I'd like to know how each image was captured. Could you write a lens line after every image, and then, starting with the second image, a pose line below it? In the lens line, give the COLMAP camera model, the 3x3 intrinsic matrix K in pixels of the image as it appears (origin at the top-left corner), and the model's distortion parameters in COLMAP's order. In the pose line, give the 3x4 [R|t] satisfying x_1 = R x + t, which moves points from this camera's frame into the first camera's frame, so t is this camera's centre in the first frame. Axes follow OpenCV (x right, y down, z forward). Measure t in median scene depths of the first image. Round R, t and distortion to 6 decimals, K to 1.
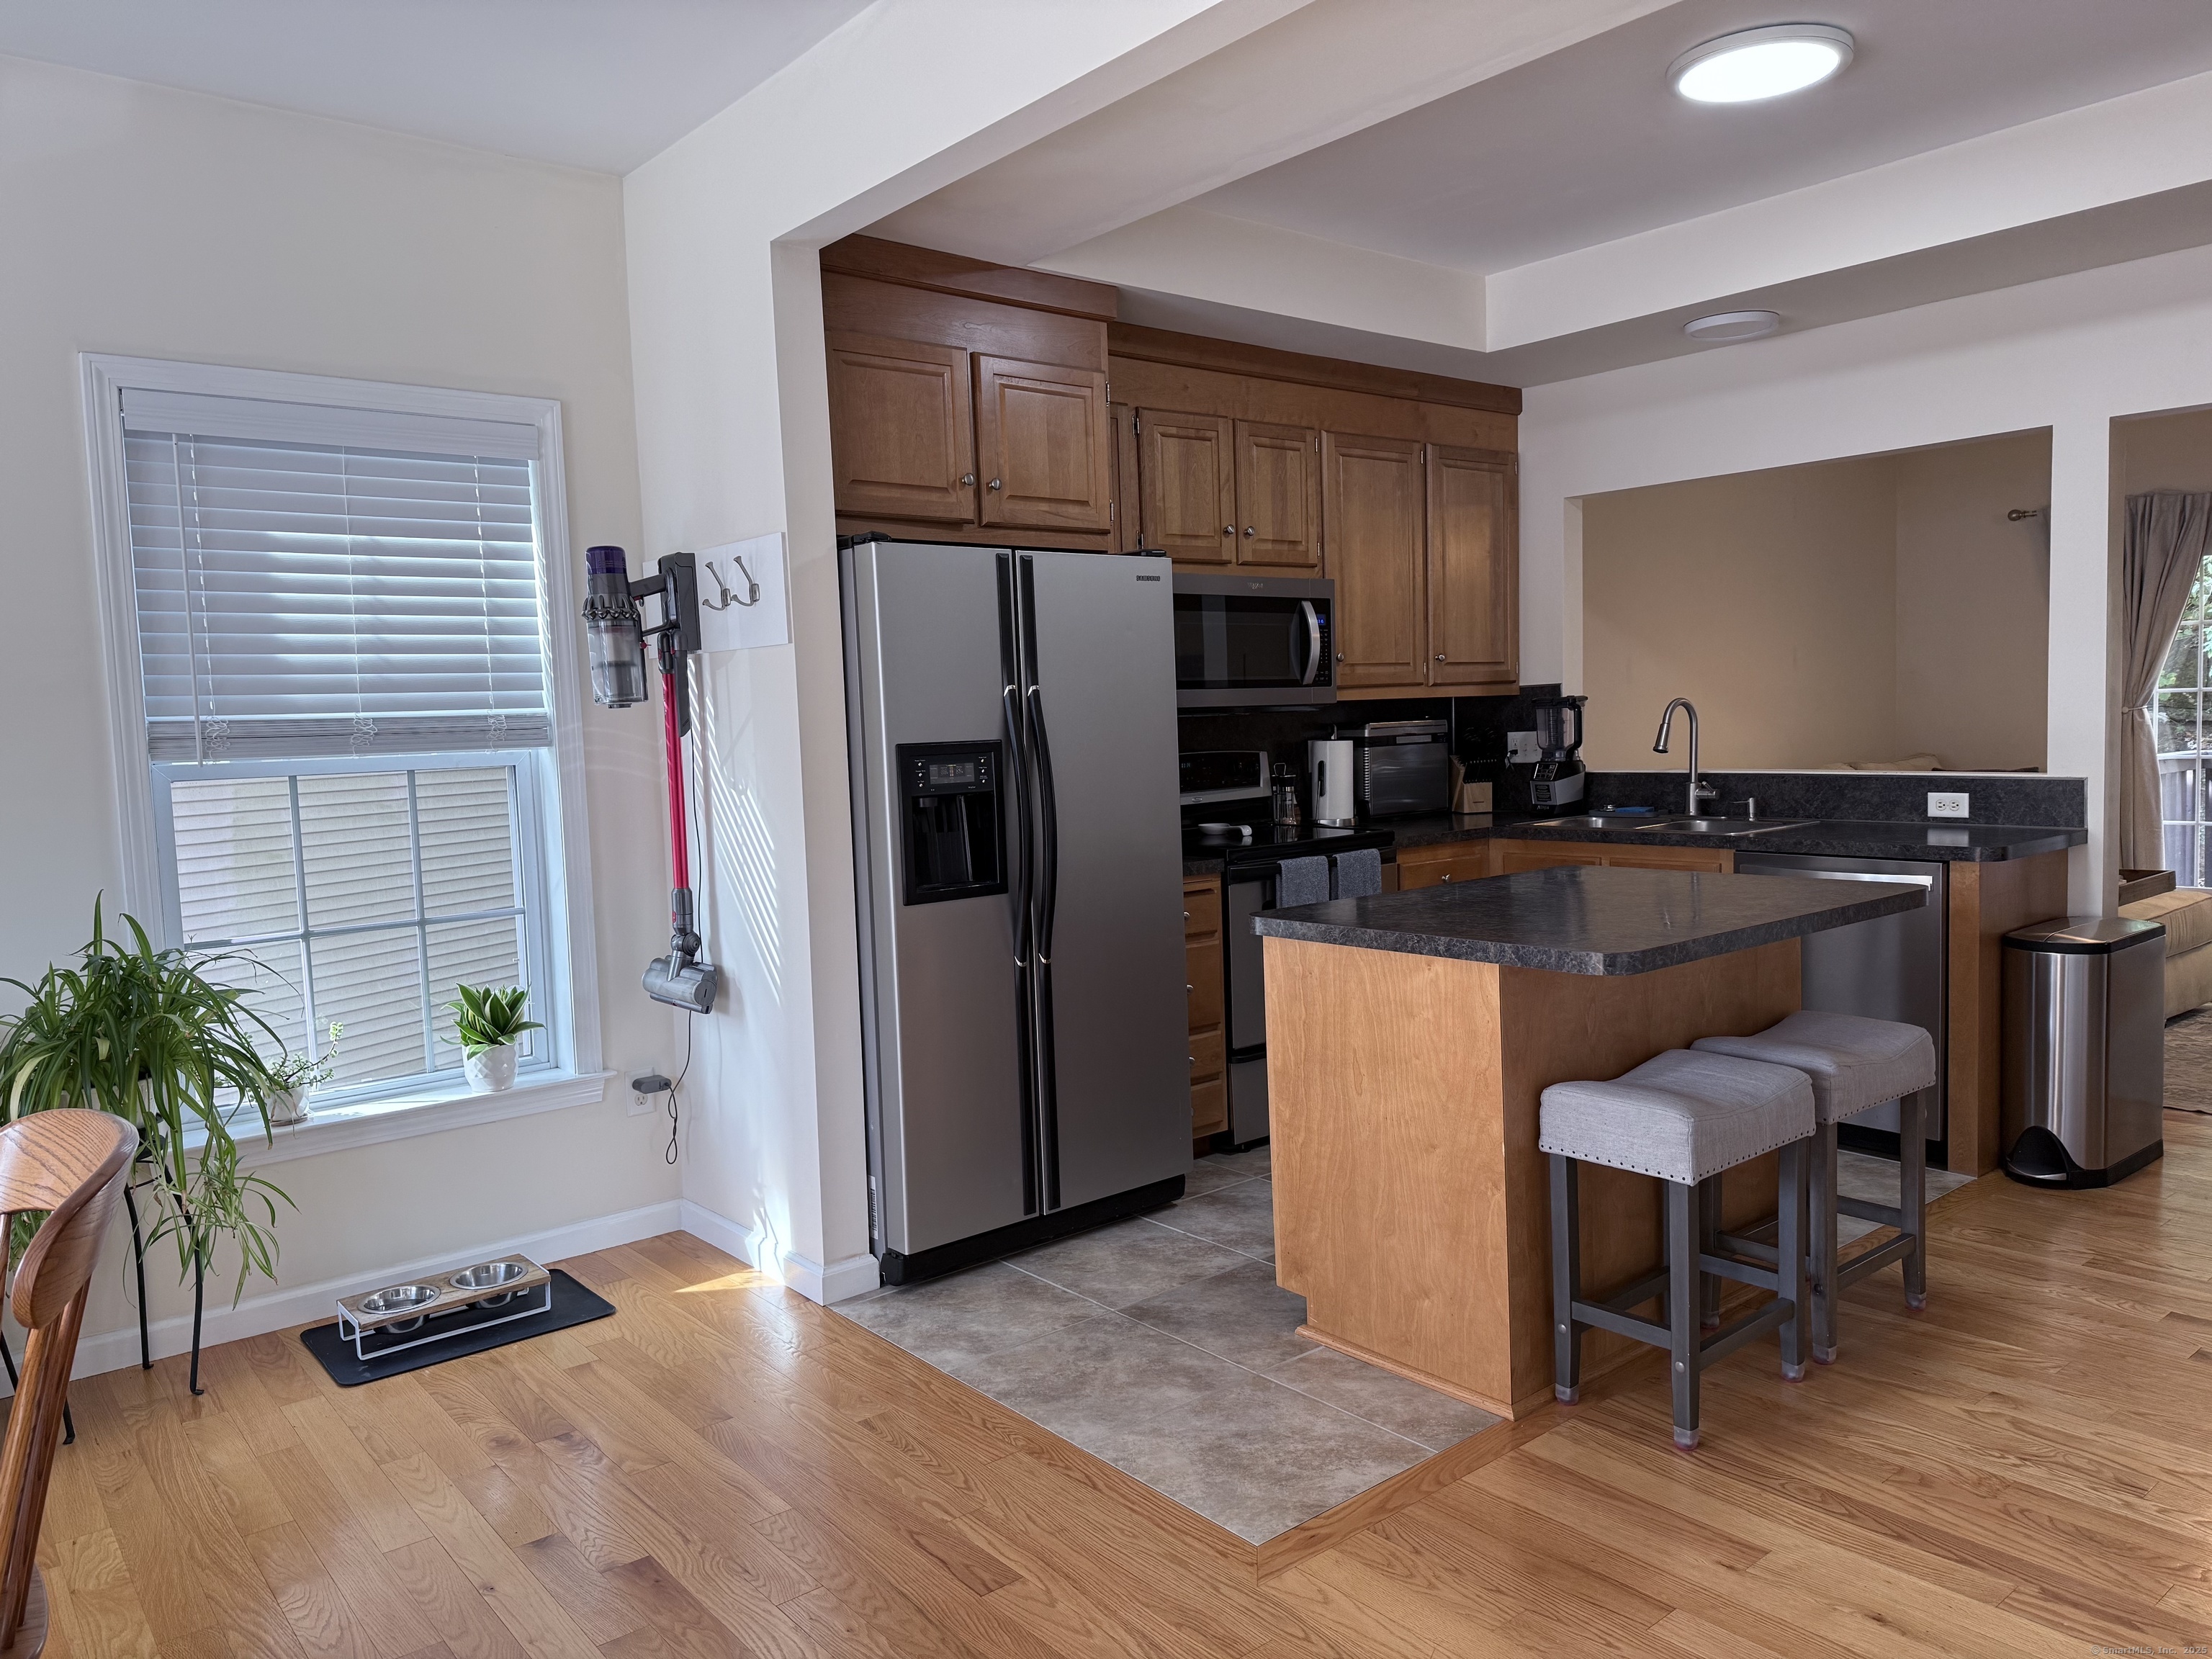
lens RADIAL K [[1547.1, 0, 1097.3], [0, 1547.1, 836.2], [0, 0, 1]] dist [0.065518, -0.074123]
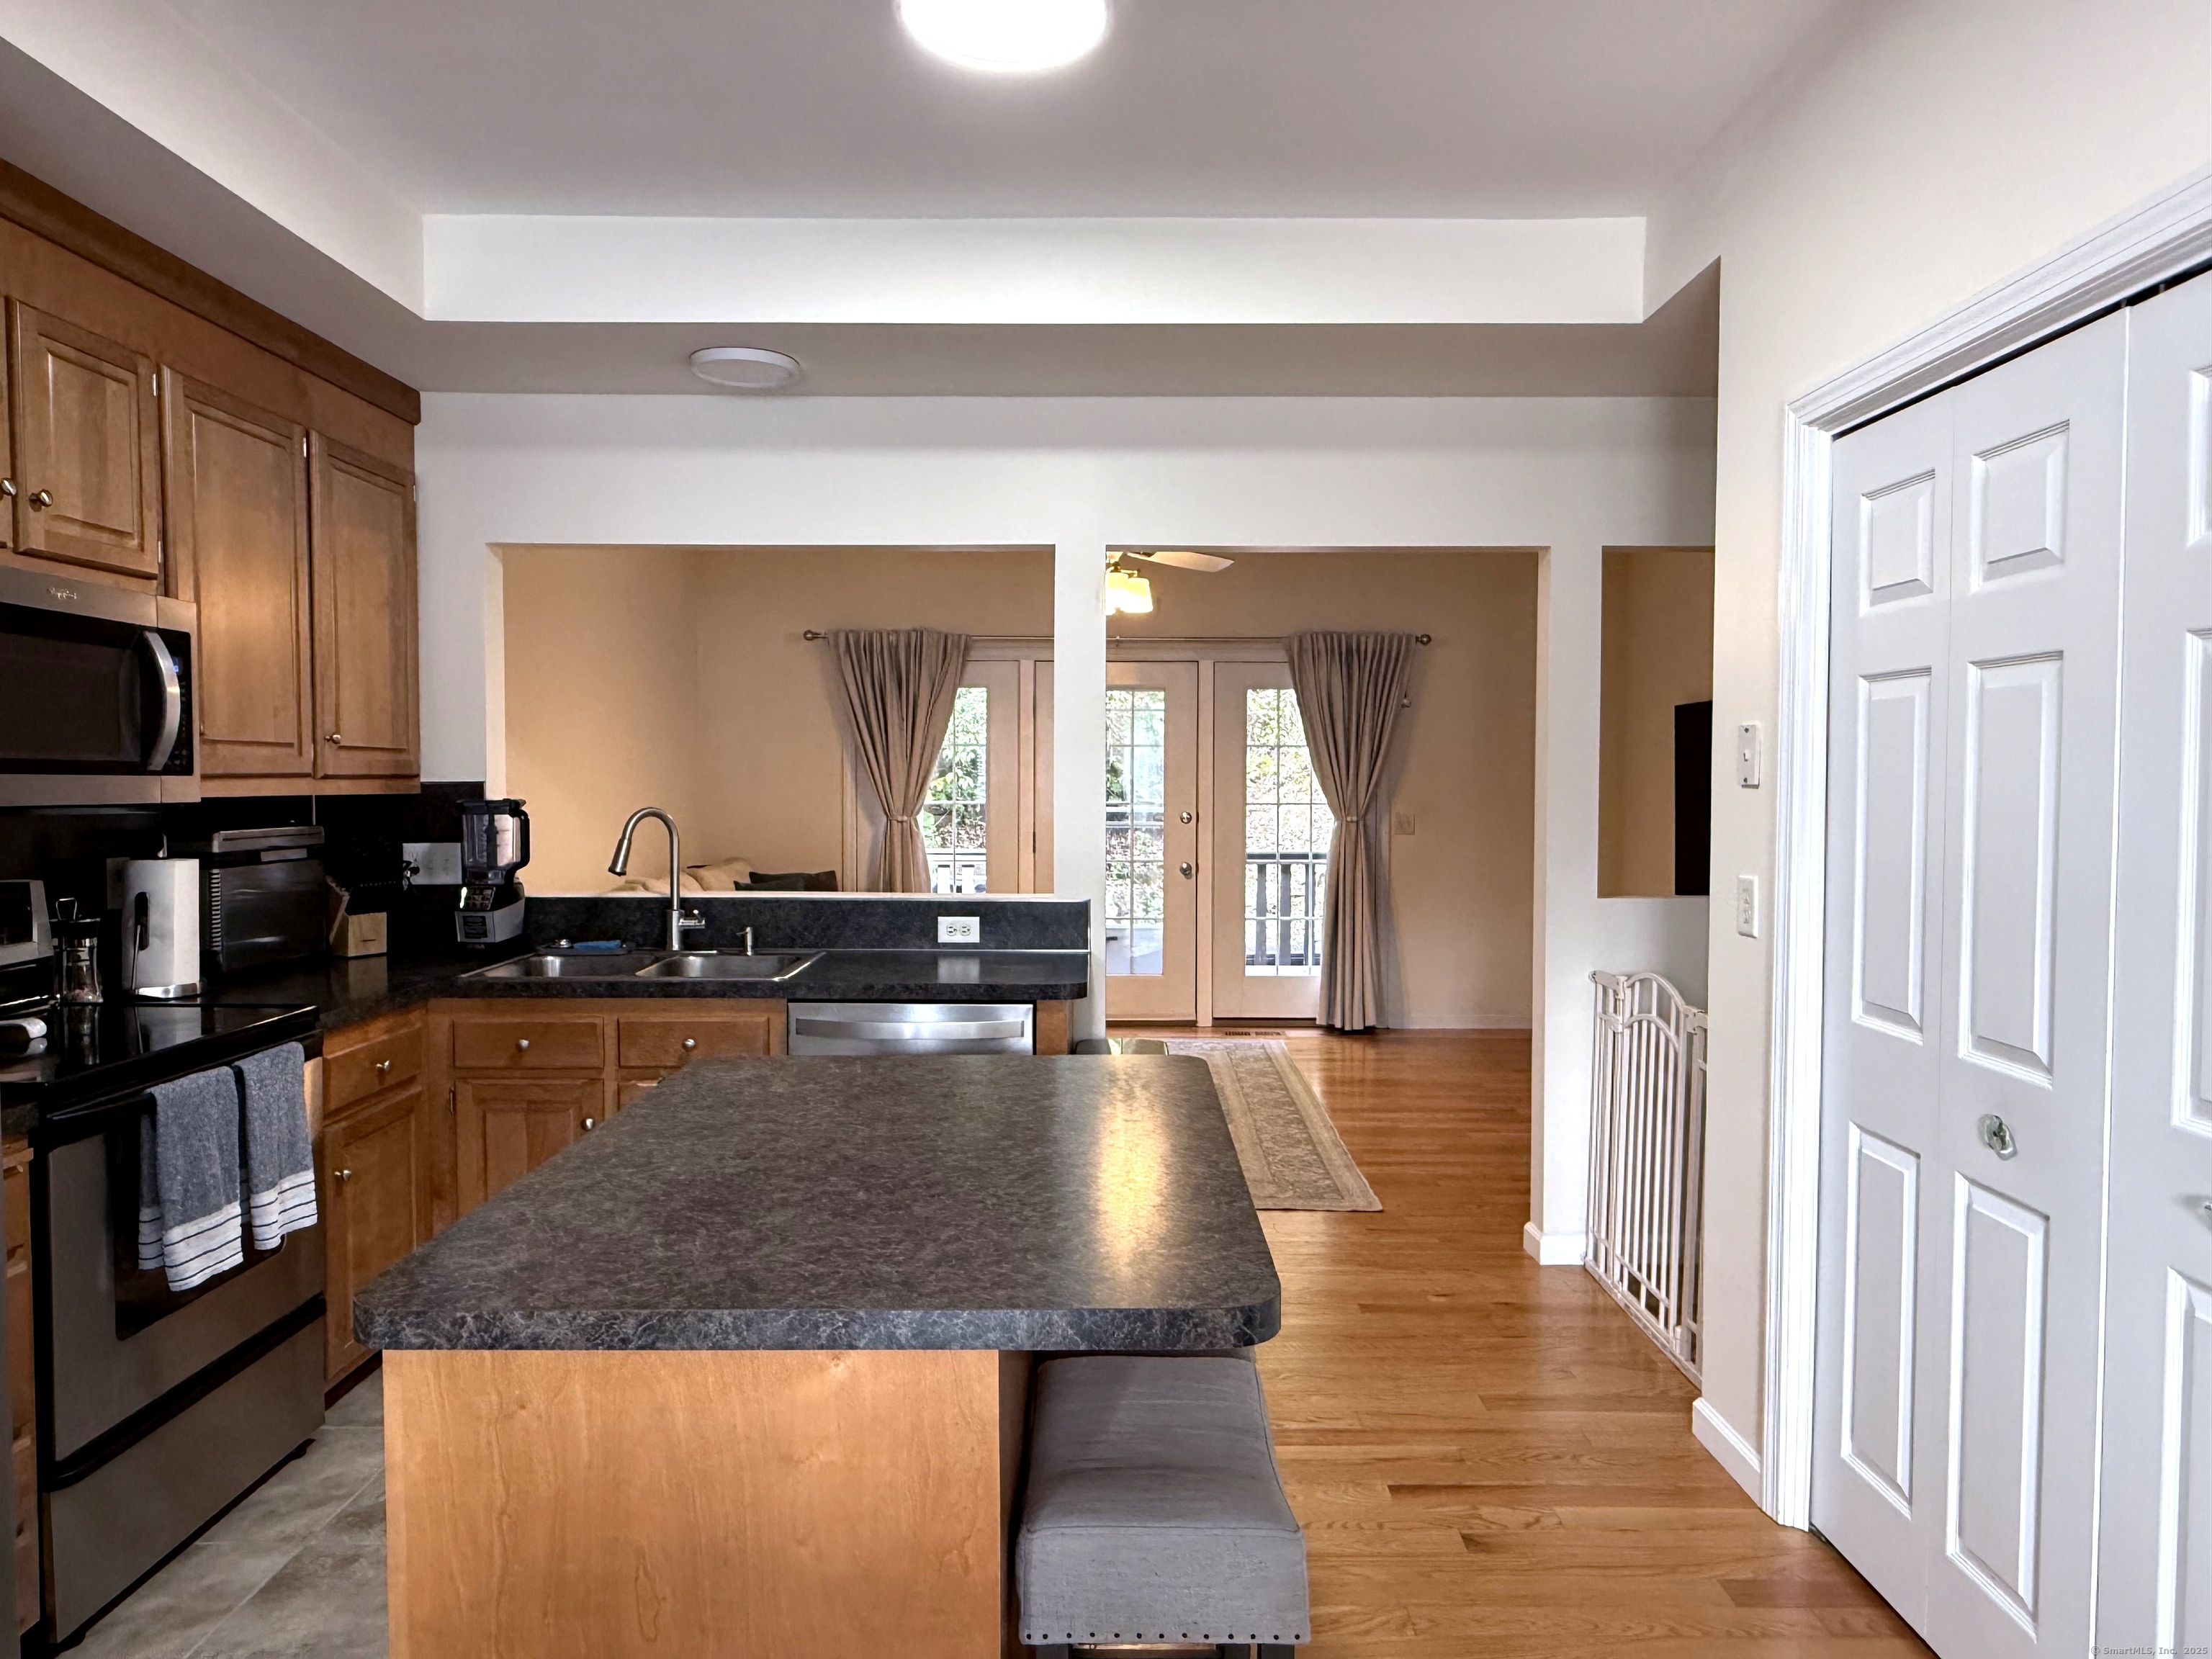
lens RADIAL K [[1422.5, 0, 1111.0], [0, 1422.5, 833.3], [0, 0, 1]] dist [-0.011946, 0.005264]
pose [[0.636217, 0.007058, 0.771478, -0.047488], [0.037438, 0.998498, -0.040009, -0.035906], [-0.770601, 0.054337, 0.634997, 0.347805]]
